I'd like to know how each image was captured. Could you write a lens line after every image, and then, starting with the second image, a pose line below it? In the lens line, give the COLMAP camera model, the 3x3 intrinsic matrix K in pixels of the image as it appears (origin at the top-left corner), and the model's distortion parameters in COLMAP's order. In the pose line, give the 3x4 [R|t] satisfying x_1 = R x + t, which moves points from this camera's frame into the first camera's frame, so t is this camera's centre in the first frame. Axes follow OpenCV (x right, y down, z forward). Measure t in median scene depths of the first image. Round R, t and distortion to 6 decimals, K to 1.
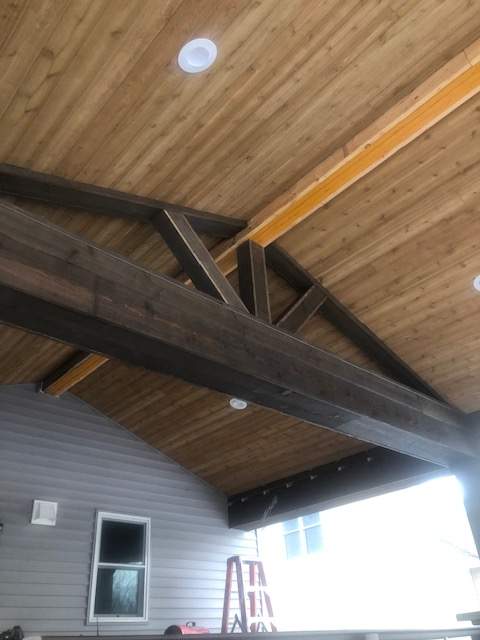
lens RADIAL K [[529.9, 0, 263.6], [0, 529.9, 320.6], [0, 0, 1]] dist [0.064138, -0.090612]
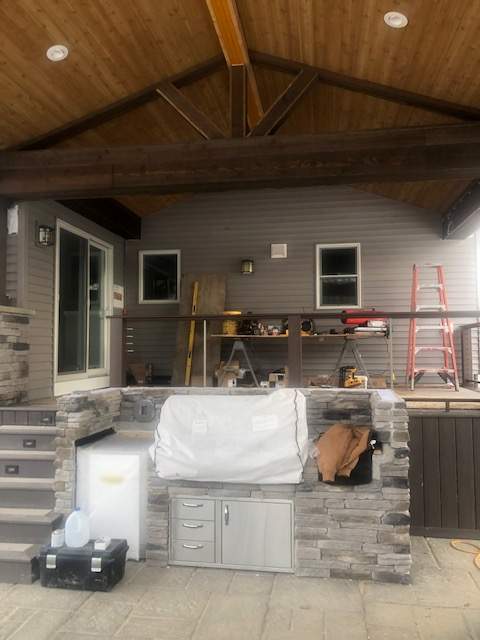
lens RADIAL K [[529.9, 0, 263.6], [0, 529.9, 320.6], [0, 0, 1]] dist [0.064138, -0.090612]
pose [[0.635030, 0.008724, -0.772438, 0.813616], [0.389209, 0.860130, 0.329687, -0.009002], [0.667273, -0.510001, 0.542813, -0.014910]]
